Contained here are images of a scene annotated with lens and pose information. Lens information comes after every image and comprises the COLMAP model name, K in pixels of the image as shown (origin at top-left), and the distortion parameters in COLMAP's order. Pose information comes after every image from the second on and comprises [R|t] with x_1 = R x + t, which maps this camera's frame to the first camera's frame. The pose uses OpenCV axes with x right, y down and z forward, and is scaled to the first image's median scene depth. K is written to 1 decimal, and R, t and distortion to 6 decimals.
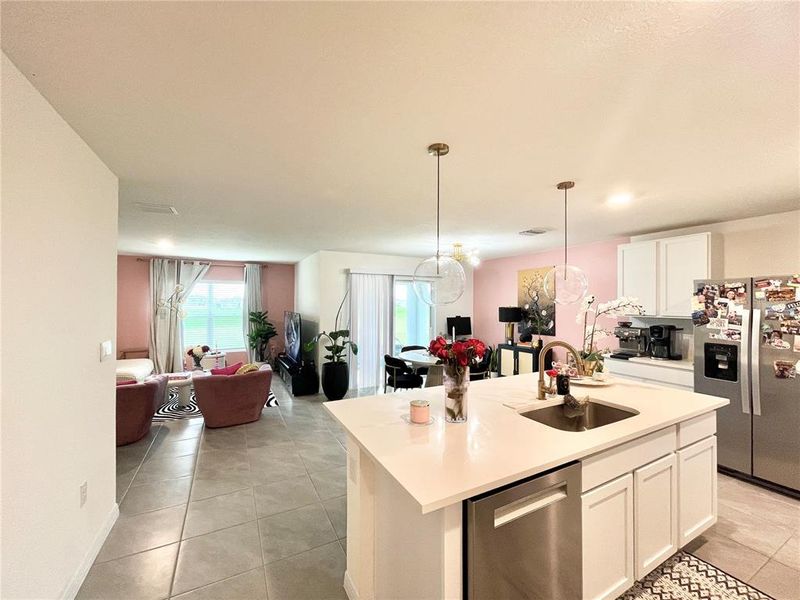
lens RADIAL K [[324.2, 0, 400.2], [0, 324.2, 299.6], [0, 0, 1]] dist [-0.001367, -0.000976]
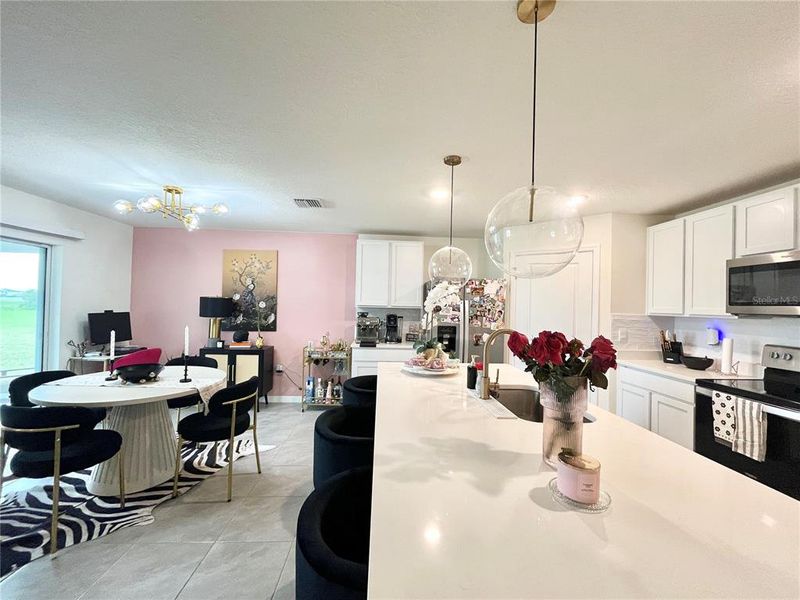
lens RADIAL K [[324.2, 0, 399.5], [0, 324.2, 300.0], [0, 0, 1]] dist [-0.001367, -0.000976]
pose [[0.421244, 0.018019, 0.906768, -0.247962], [-0.030082, 0.999530, -0.005888, 0.033816], [-0.906448, -0.024798, 0.421588, 0.484680]]
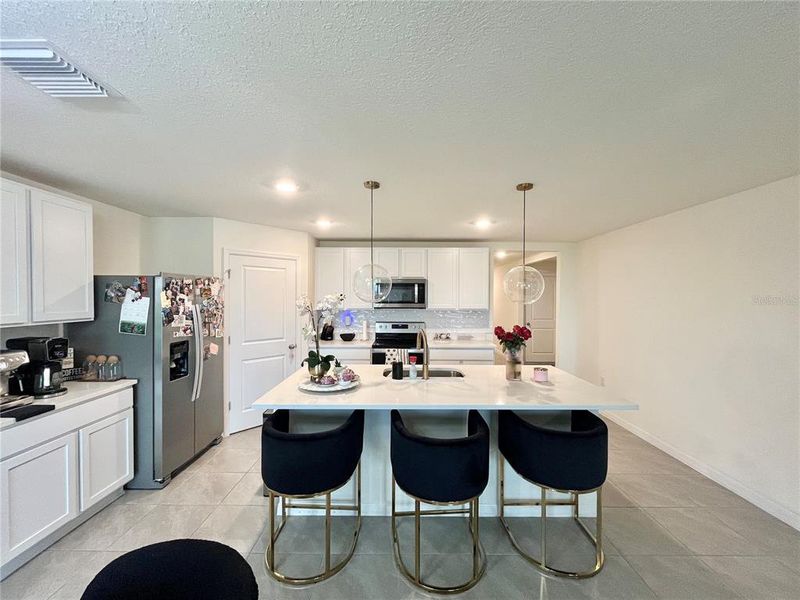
lens RADIAL K [[324.2, 0, 398.6], [0, 324.2, 300.5], [0, 0, 1]] dist [-0.001367, -0.000976]
pose [[-0.879982, -0.012189, 0.474850, -0.030668], [-0.010561, 0.999926, 0.006094, 0.001615], [-0.474889, 0.000348, -0.880046, 1.213806]]
